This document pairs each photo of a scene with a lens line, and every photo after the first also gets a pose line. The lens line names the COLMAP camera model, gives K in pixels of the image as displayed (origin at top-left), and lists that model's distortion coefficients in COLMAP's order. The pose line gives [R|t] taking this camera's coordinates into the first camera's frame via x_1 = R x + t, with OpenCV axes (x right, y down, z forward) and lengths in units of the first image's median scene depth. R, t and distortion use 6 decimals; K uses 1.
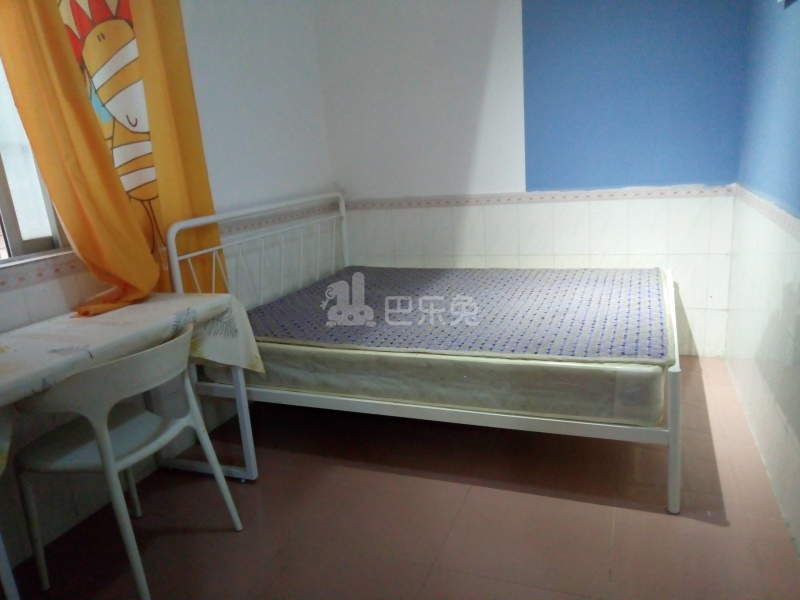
lens RADIAL K [[583.9, 0, 425.9], [0, 583.9, 308.4], [0, 0, 1]] dist [0.012220, -0.008087]
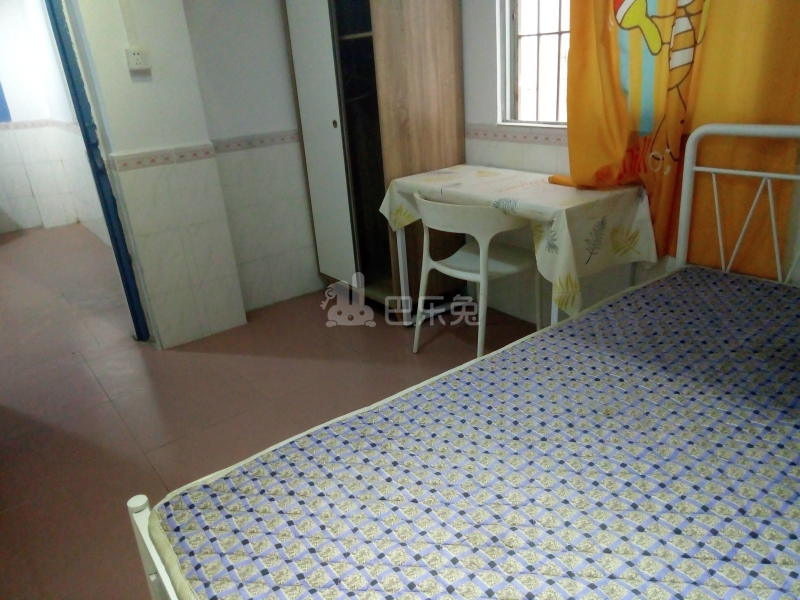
lens RADIAL K [[595.5, 0, 403.8], [0, 595.5, 310.4], [0, 0, 1]] dist [0.005795, -0.005575]
pose [[-0.539834, 0.417577, -0.730896, 0.525591], [-0.116287, 0.822963, 0.556065, -0.363184], [0.833701, 0.385176, -0.395705, 1.148670]]
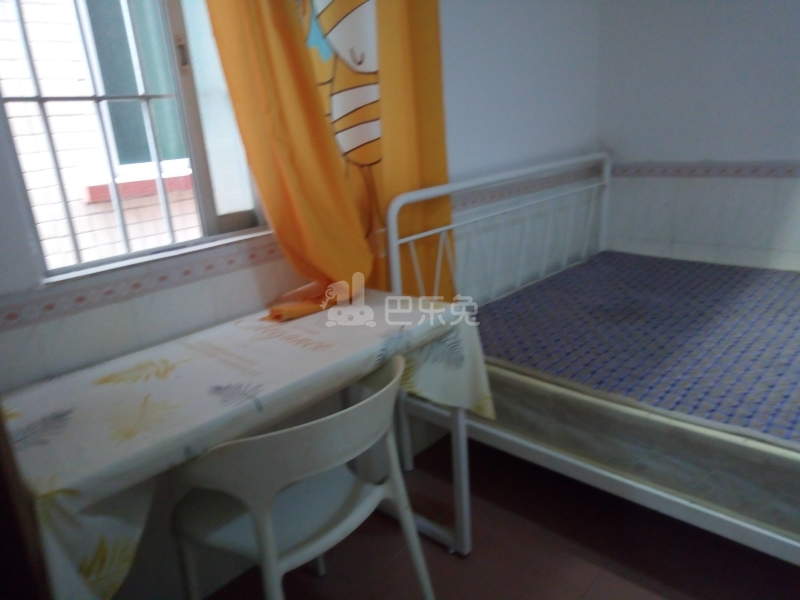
lens RADIAL K [[595.5, 0, 403.8], [0, 595.5, 310.4], [0, 0, 1]] dist [0.005795, -0.005575]
pose [[0.917154, 0.122417, -0.379265, -0.116663], [-0.093234, 0.991154, 0.094457, -0.075024], [0.387473, -0.051271, 0.920454, 0.297134]]
